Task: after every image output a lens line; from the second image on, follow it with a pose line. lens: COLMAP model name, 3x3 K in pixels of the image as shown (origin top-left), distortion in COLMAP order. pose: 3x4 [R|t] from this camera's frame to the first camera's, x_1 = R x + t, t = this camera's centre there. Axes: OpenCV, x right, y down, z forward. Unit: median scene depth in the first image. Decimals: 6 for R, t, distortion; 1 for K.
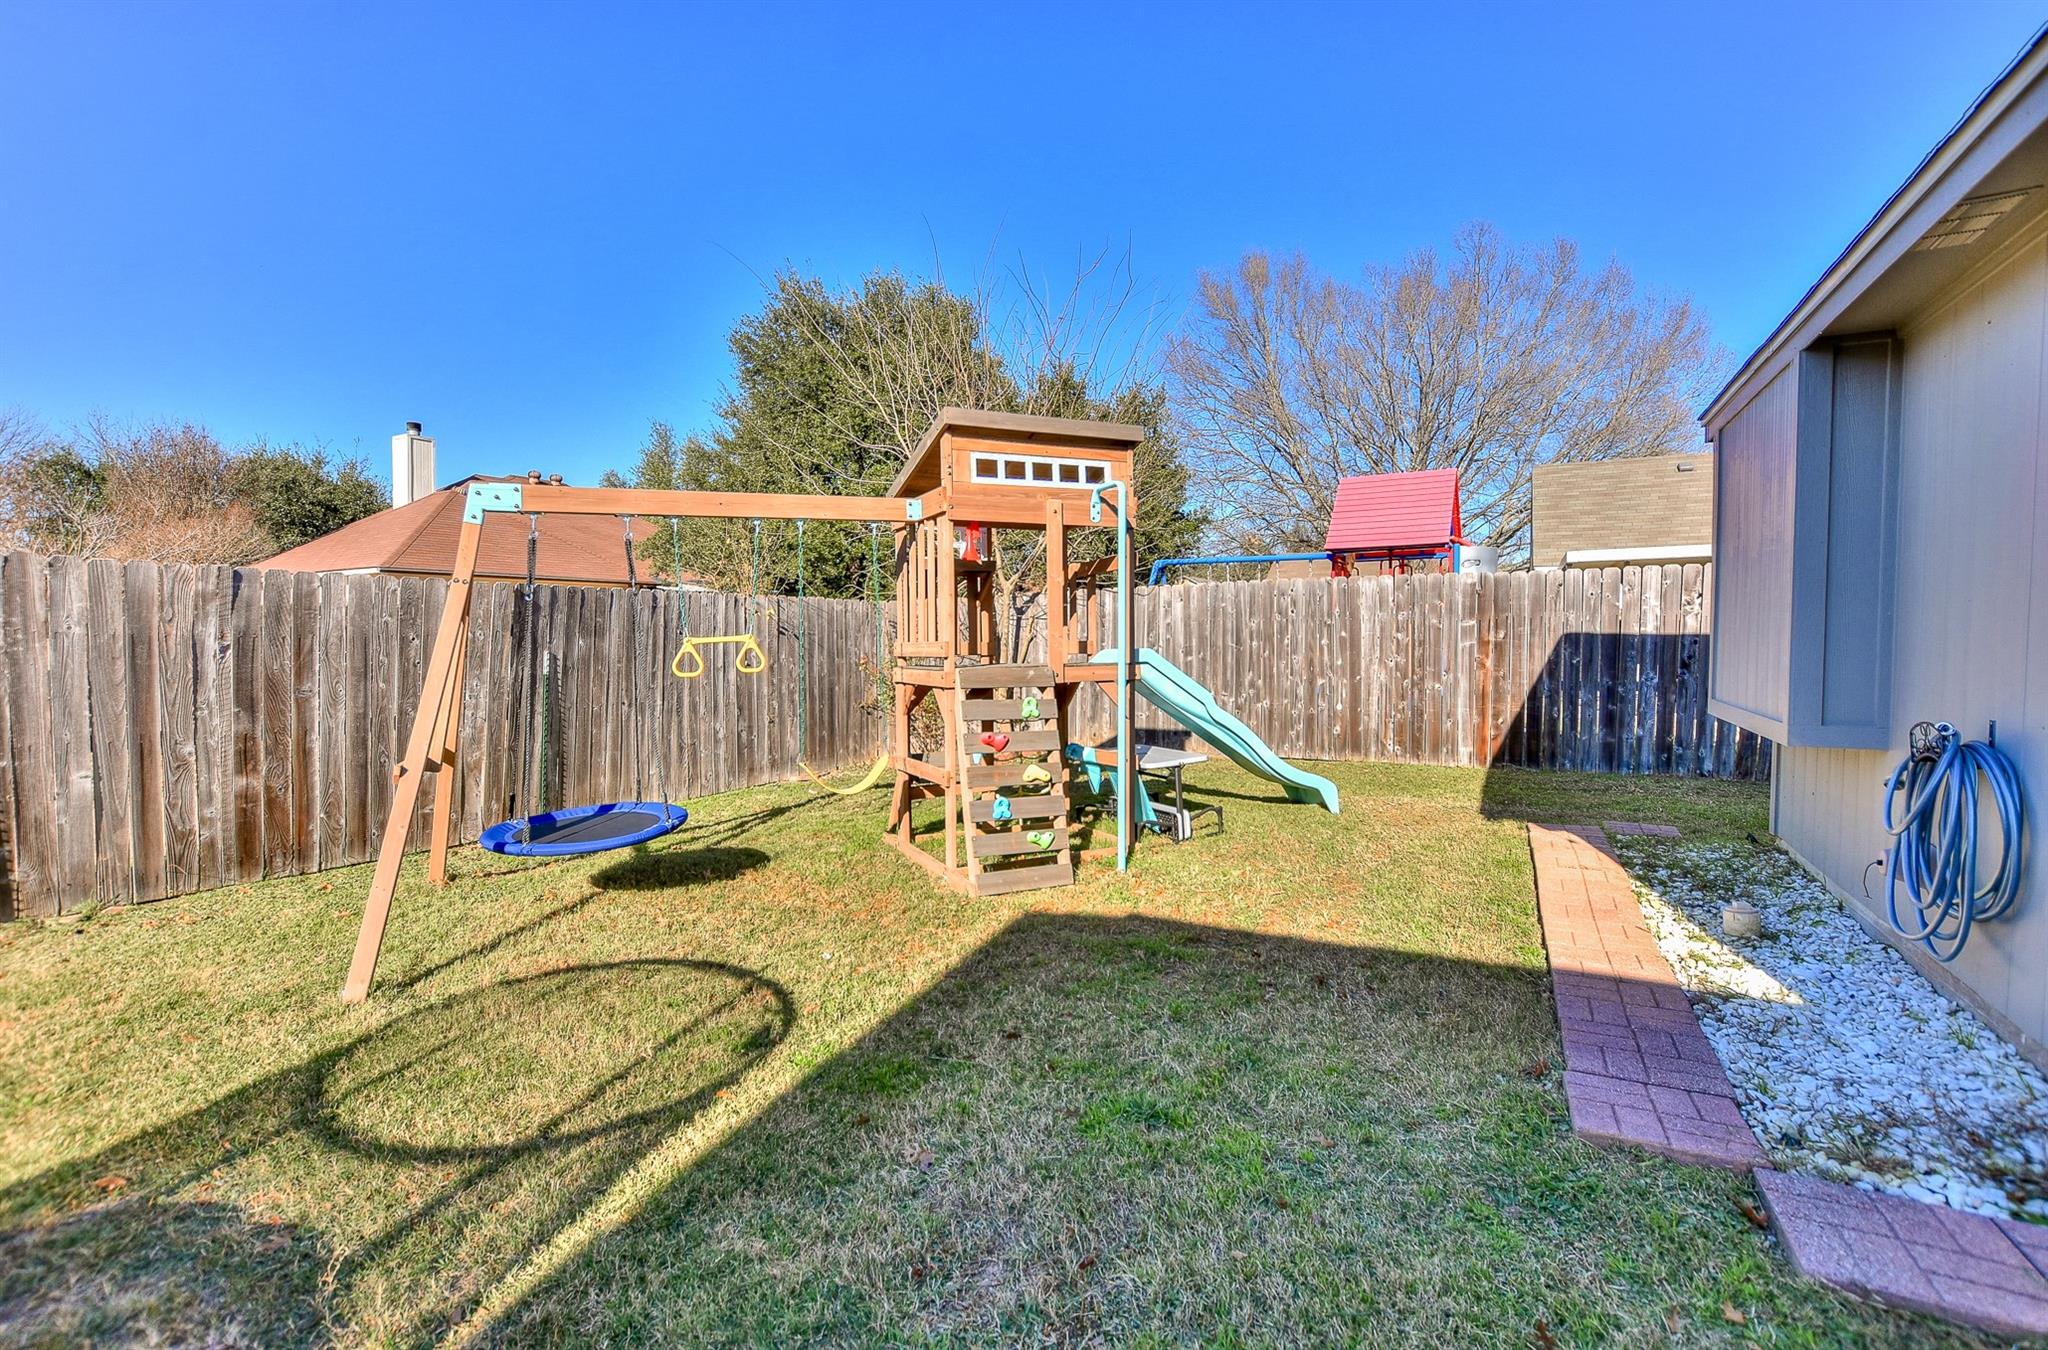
lens RADIAL K [[901.1, 0, 1018.9], [0, 901.1, 674.9], [0, 0, 1]] dist [-0.035599, 0.009835]
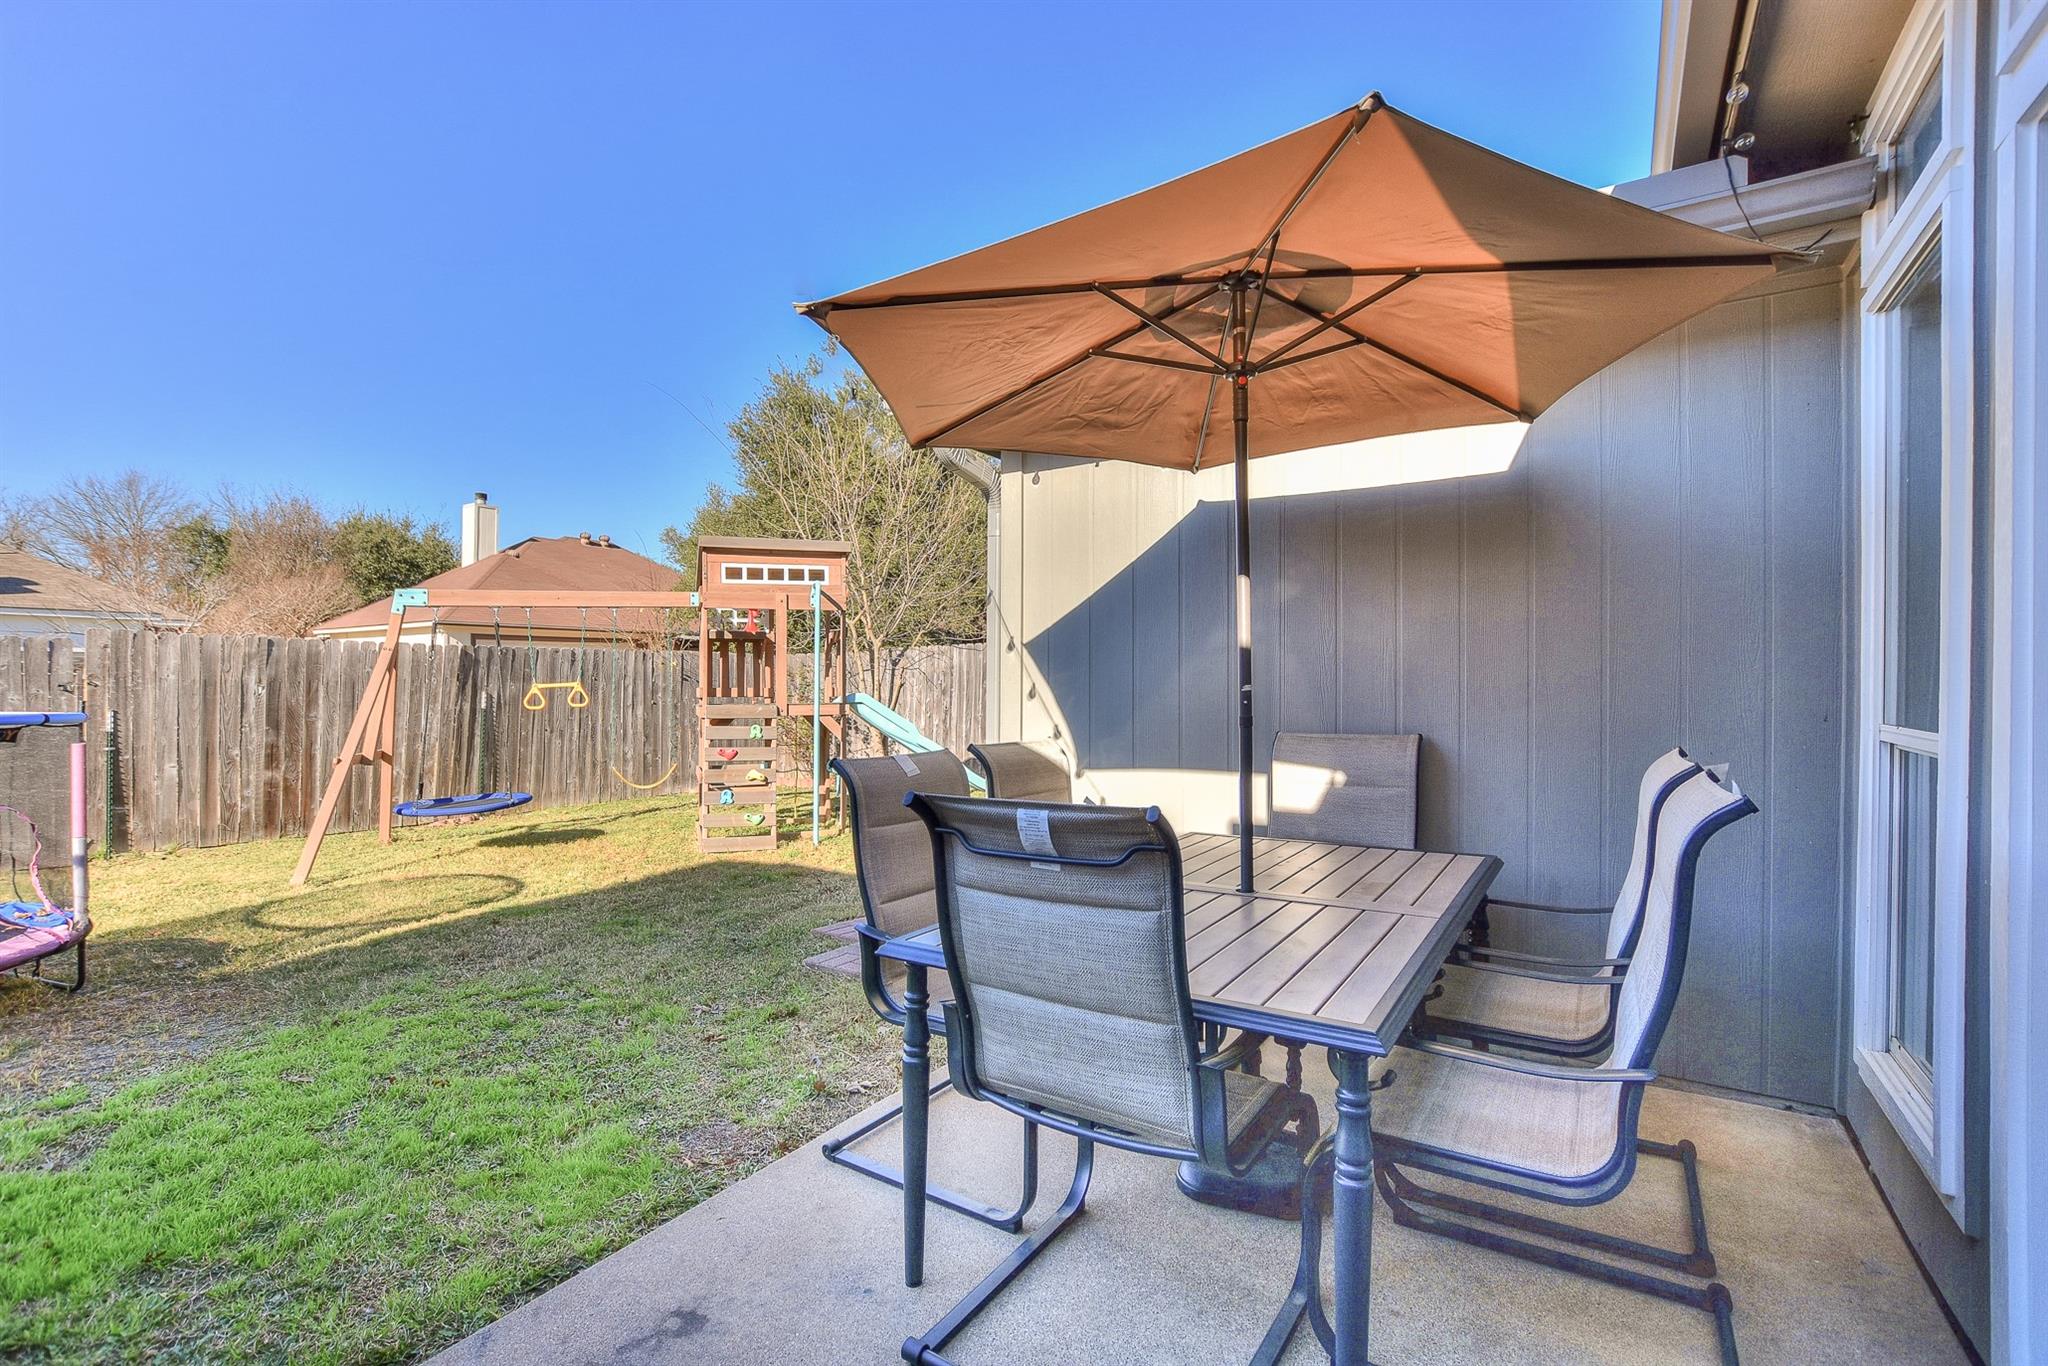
lens RADIAL K [[901.3, 0, 1024.0], [0, 901.3, 683.0], [0, 0, 1]] dist [-0.037287, 0.010256]
pose [[0.997137, 0.005983, -0.075385, 0.565674], [-0.008980, 0.999180, -0.039478, 0.009382], [0.075087, 0.040042, 0.996373, -0.458487]]
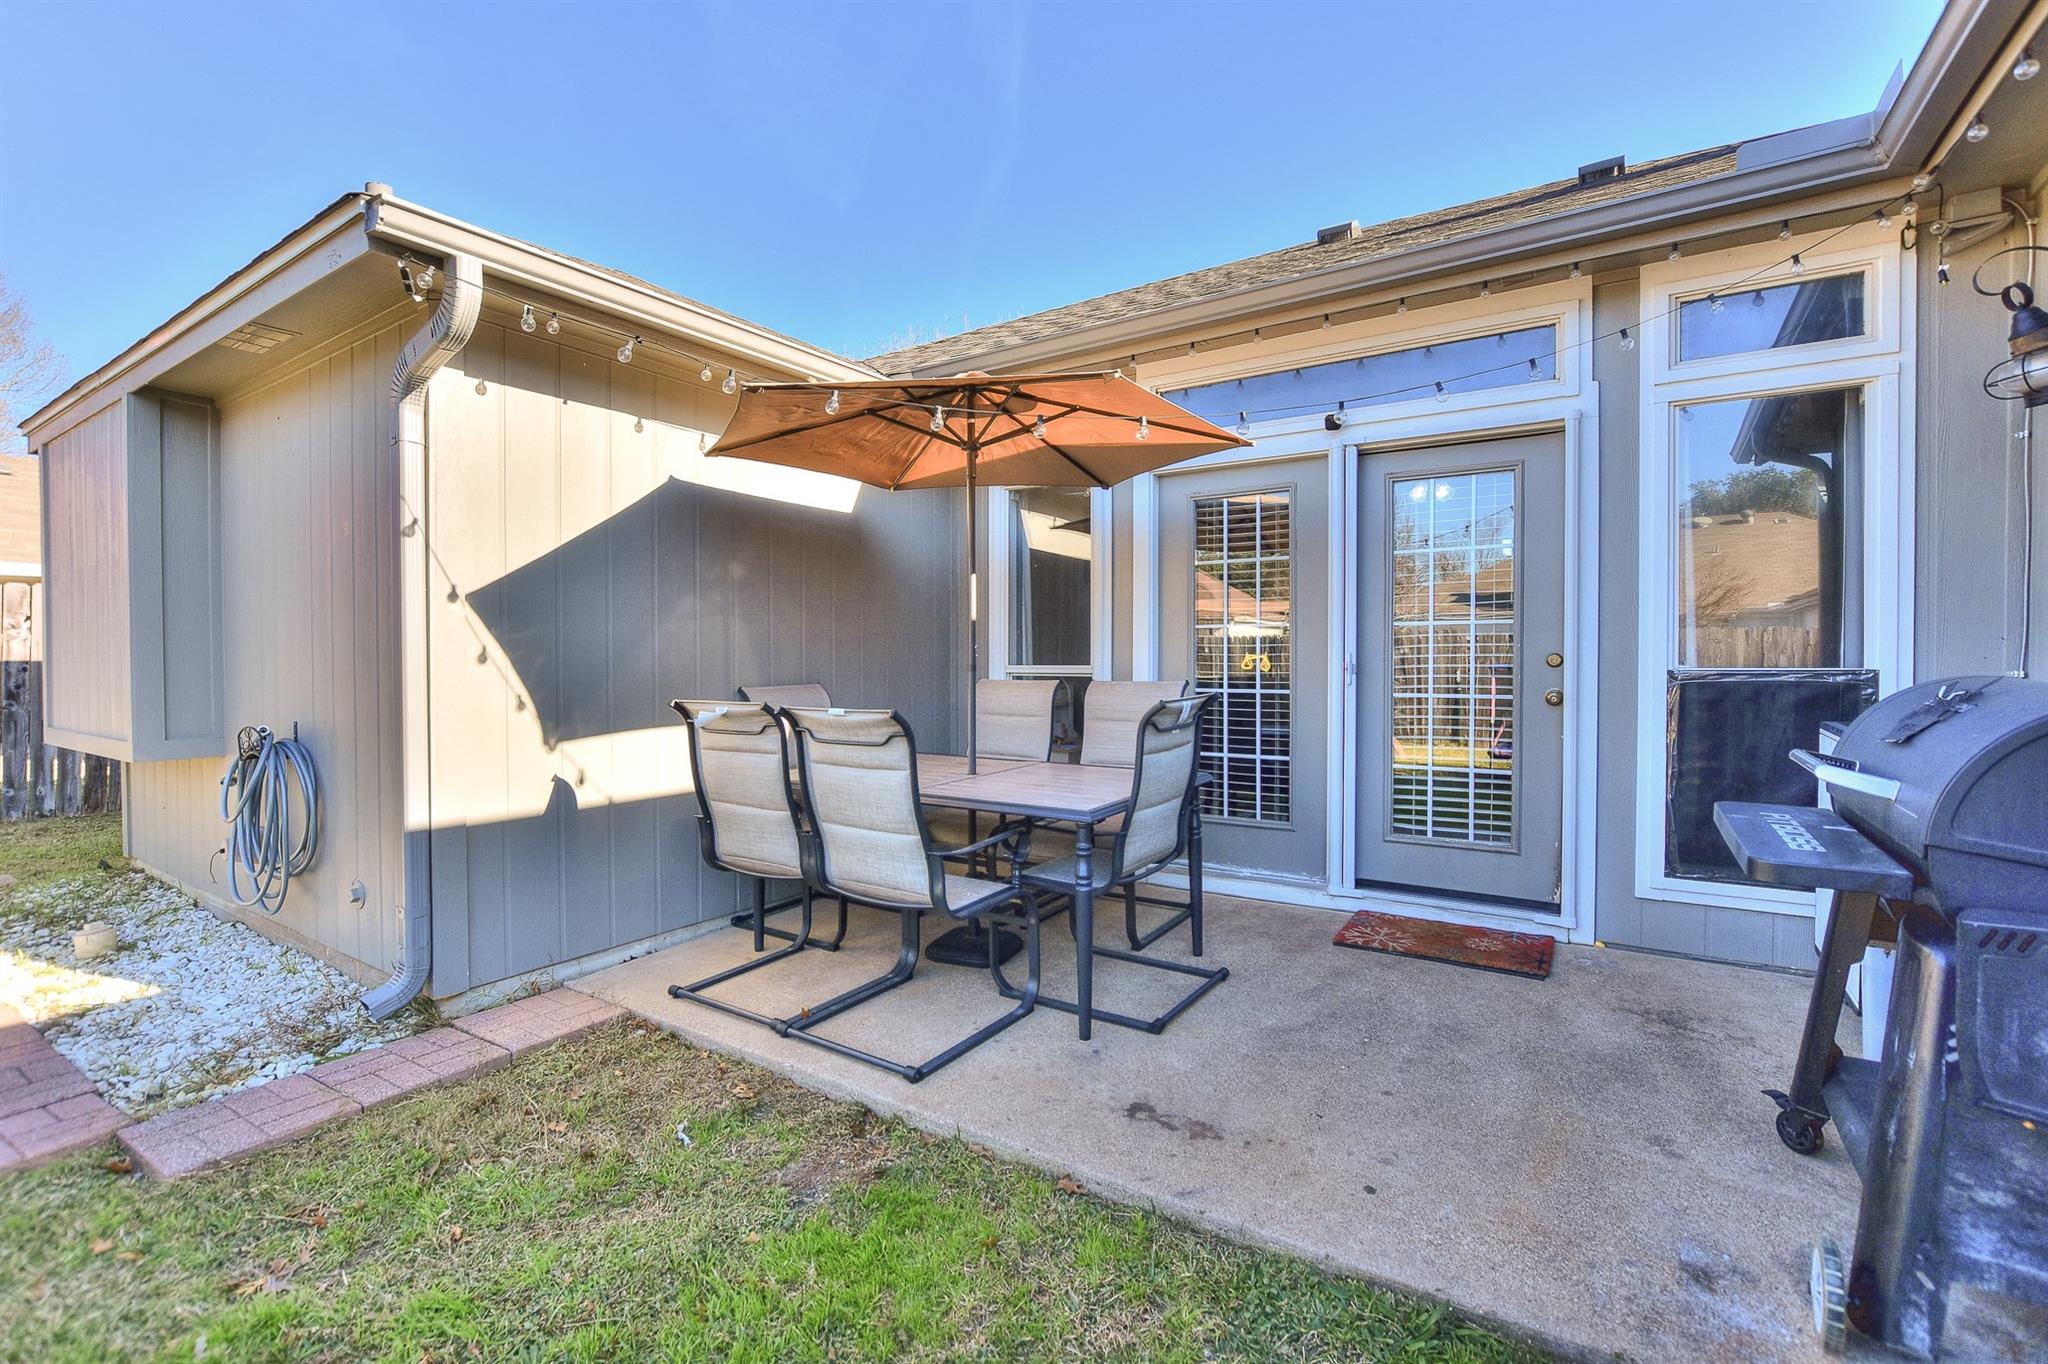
lens RADIAL K [[901.3, 0, 1024.0], [0, 901.3, 682.0], [0, 0, 1]] dist [-0.037287, 0.010256]
pose [[0.067341, -0.015077, 0.997616, -0.071153], [0.045184, 0.998906, 0.012046, 0.013978], [-0.996706, 0.044266, 0.067948, -0.097147]]
